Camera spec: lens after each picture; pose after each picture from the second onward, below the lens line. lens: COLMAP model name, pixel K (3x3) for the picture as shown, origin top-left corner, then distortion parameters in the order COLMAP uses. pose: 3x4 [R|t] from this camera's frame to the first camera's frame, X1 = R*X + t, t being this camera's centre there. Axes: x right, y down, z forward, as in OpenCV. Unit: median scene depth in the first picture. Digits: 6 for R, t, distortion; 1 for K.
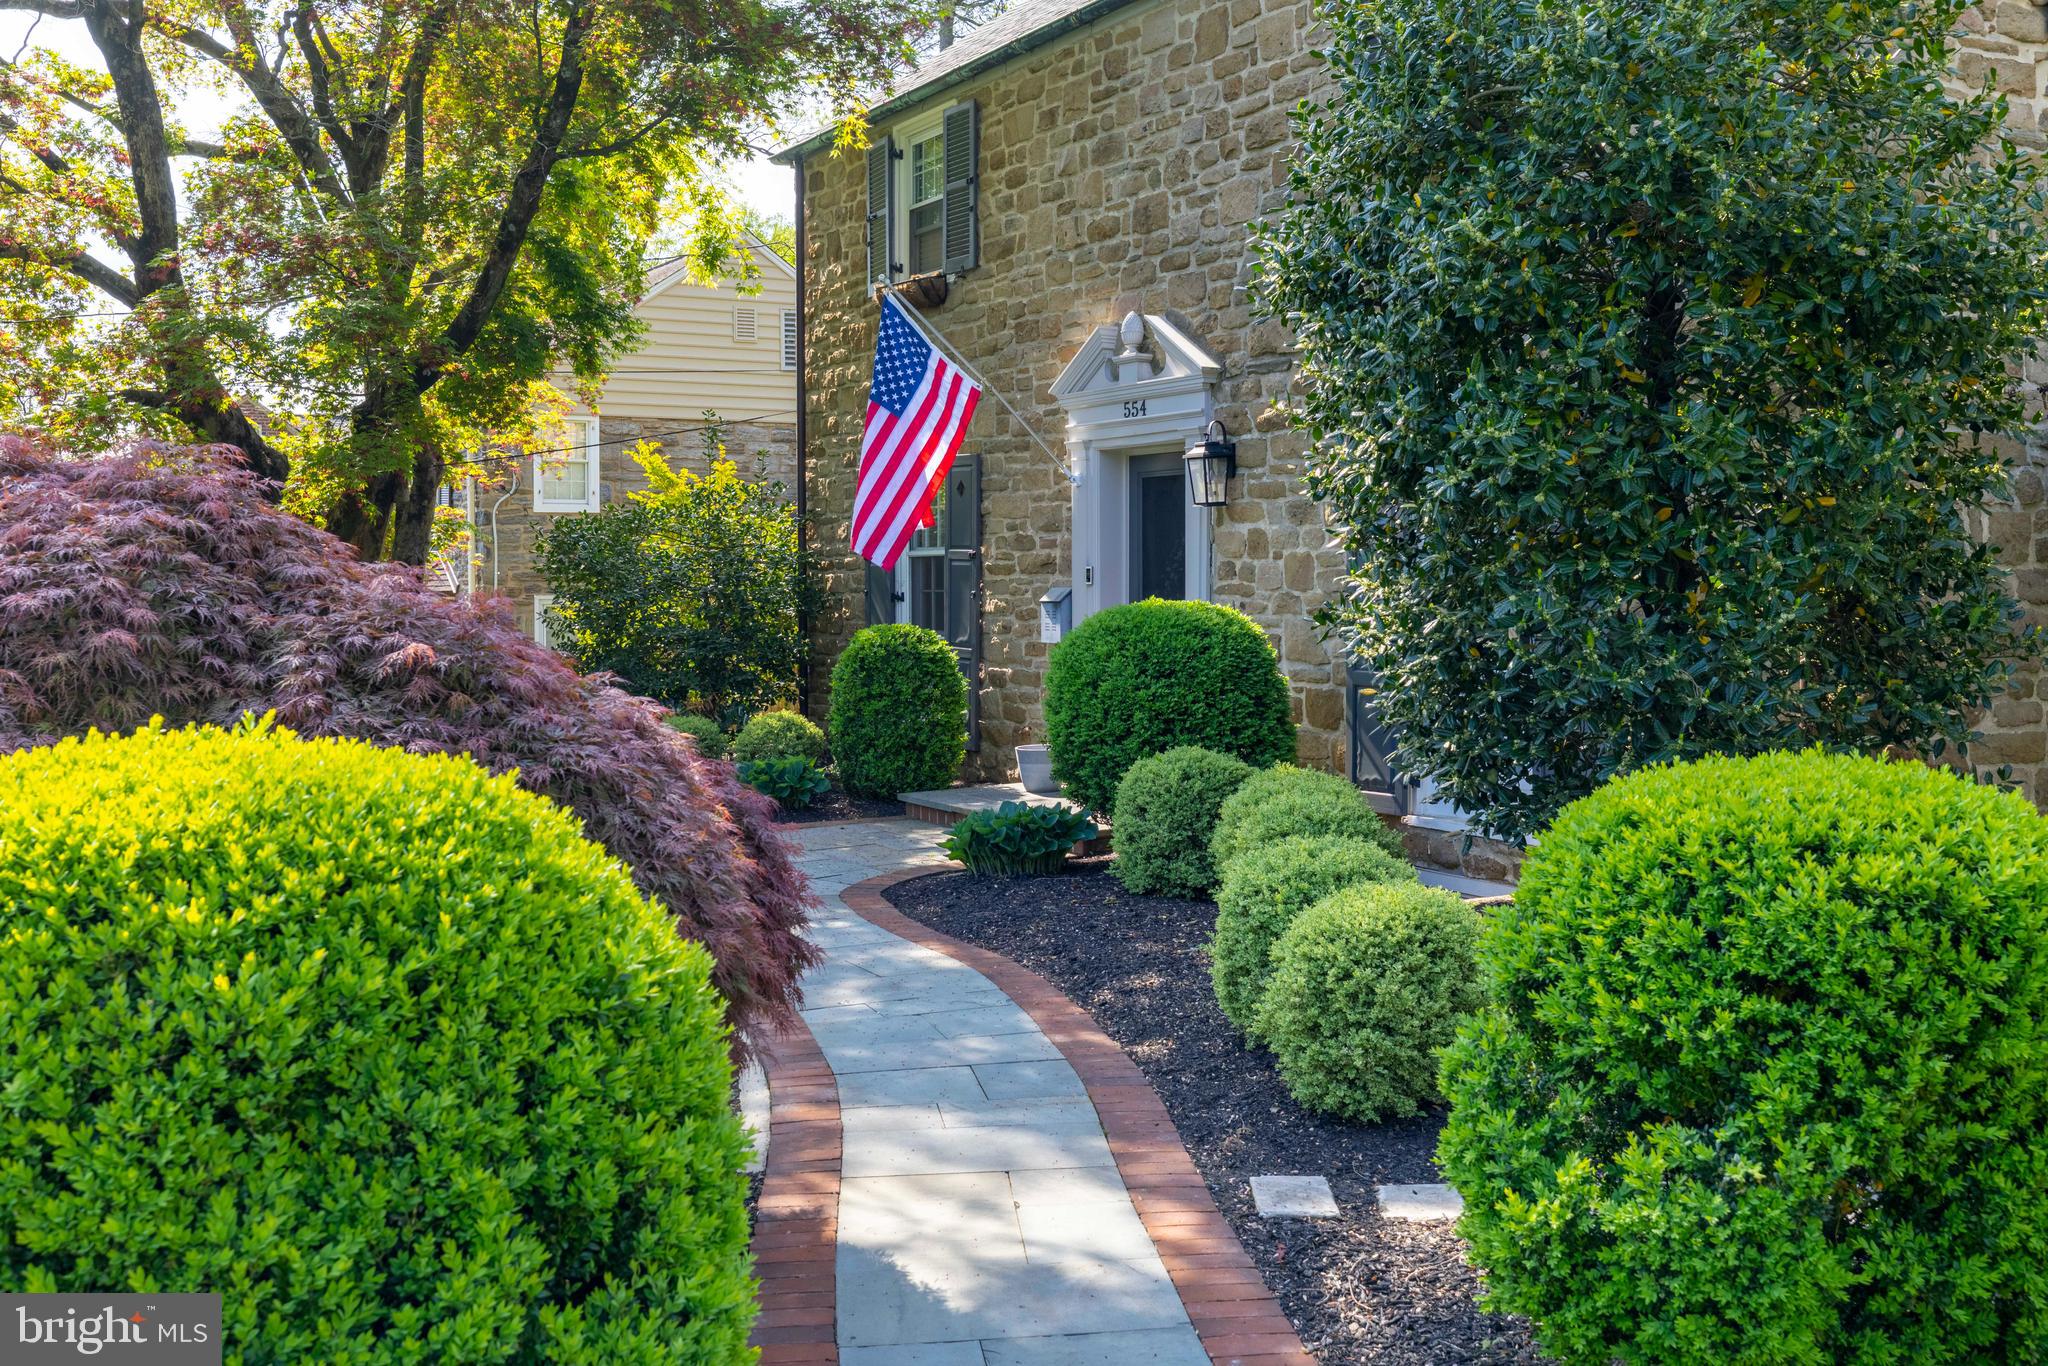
lens RADIAL K [[2024.8, 0, 1022.7], [0, 2024.8, 630.0], [0, 0, 1]] dist [0.013393, -0.028353]
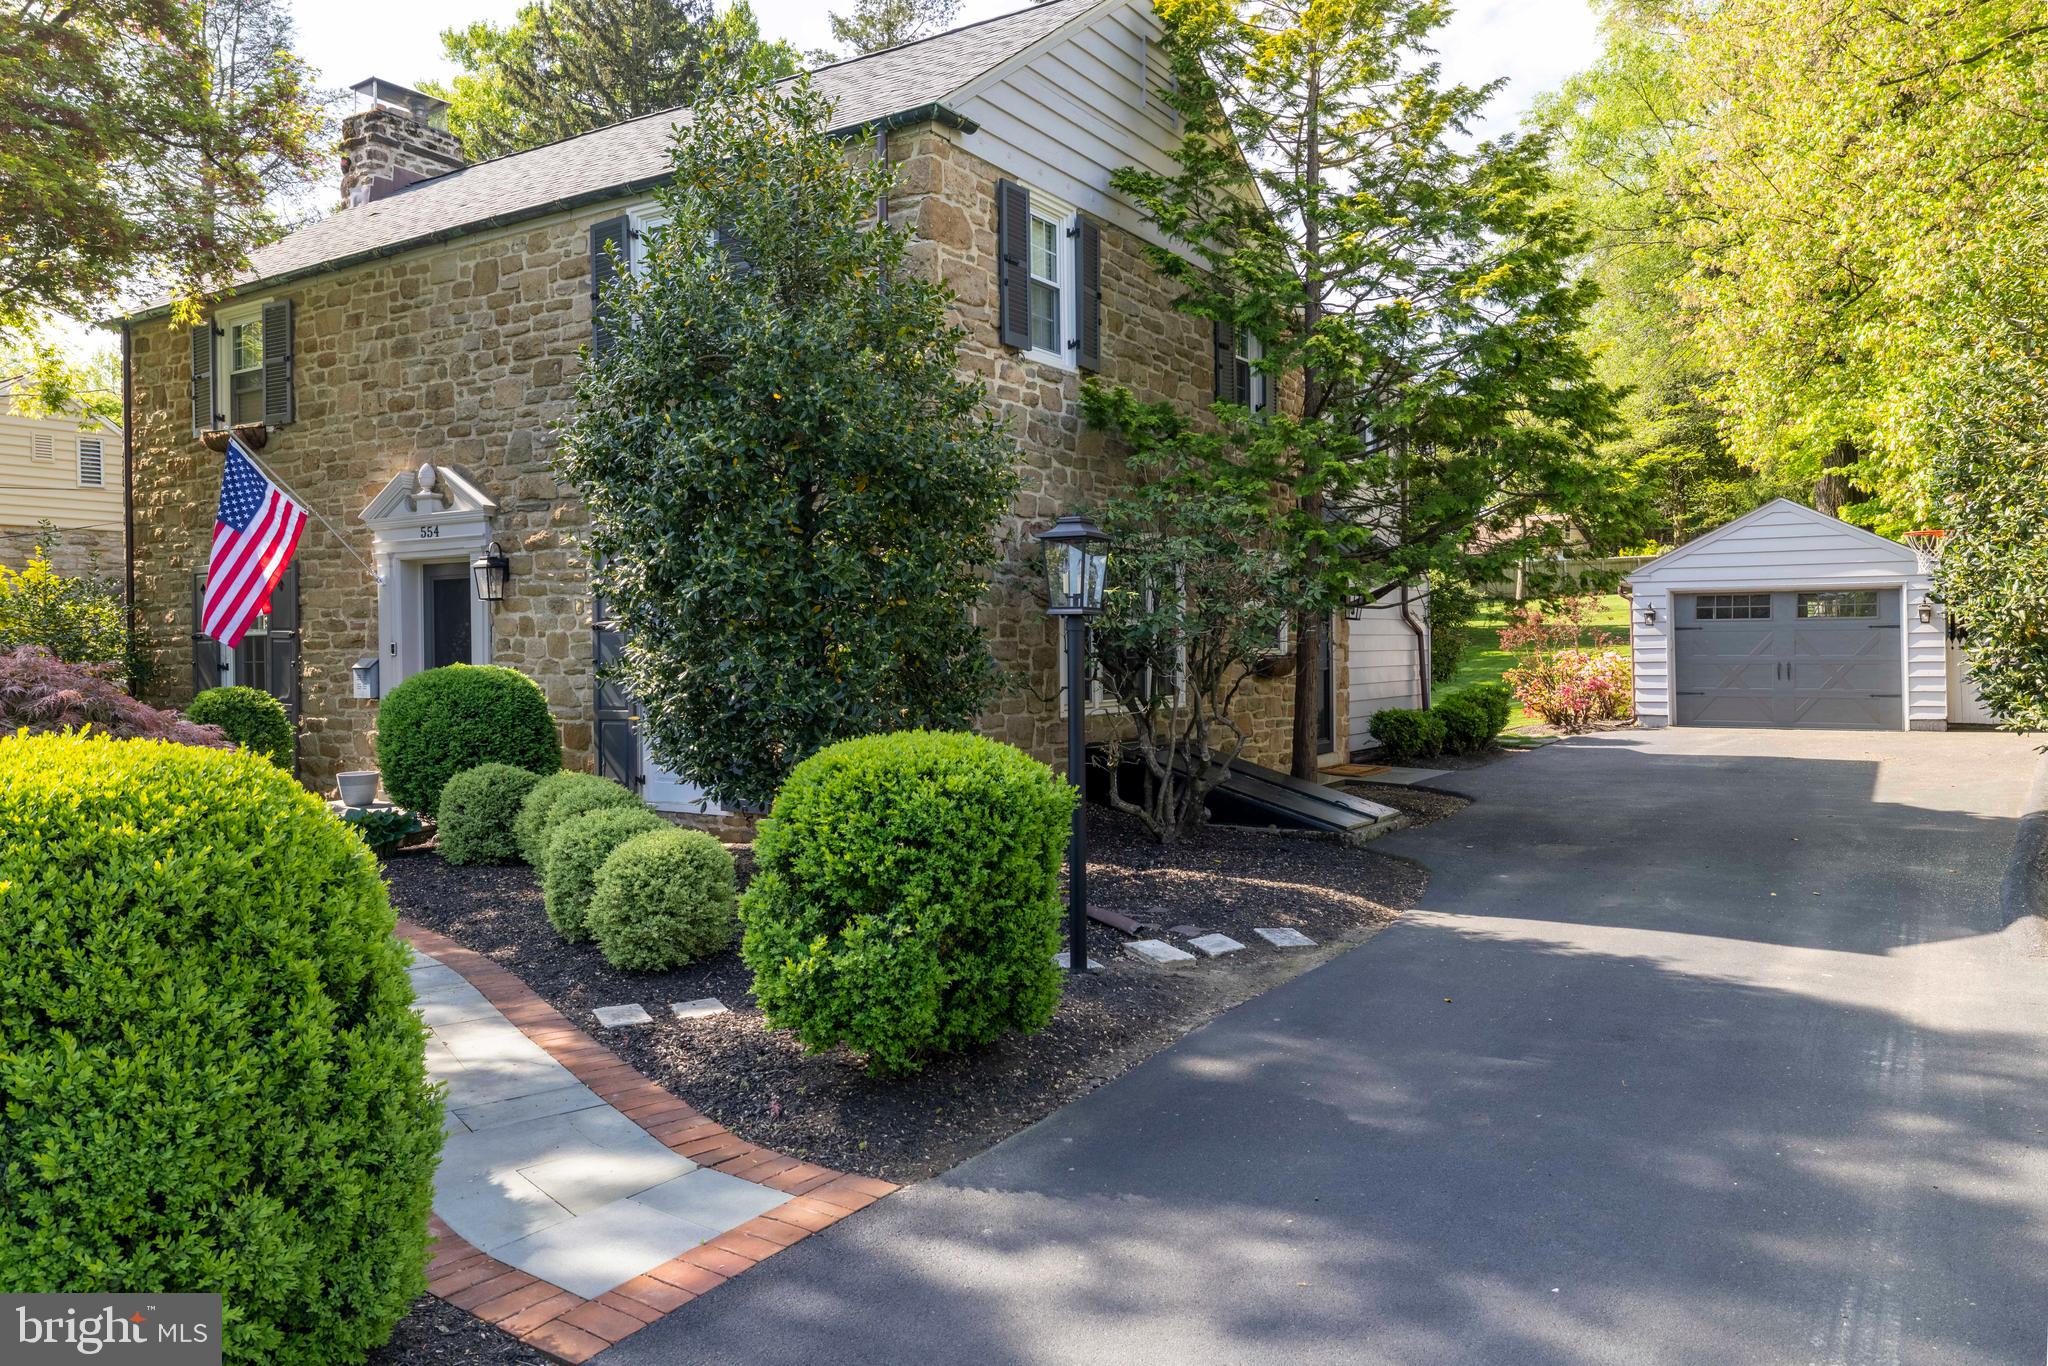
lens RADIAL K [[1419.8, 0, 1024.0], [0, 1419.8, 683.0], [0, 0, 1]] dist [0.002433, 0.000755]
pose [[0.881610, -0.017865, 0.471640, -0.108950], [0.019551, 0.999808, 0.001326, 0.008771], [-0.471573, 0.008052, 0.881790, -0.170805]]
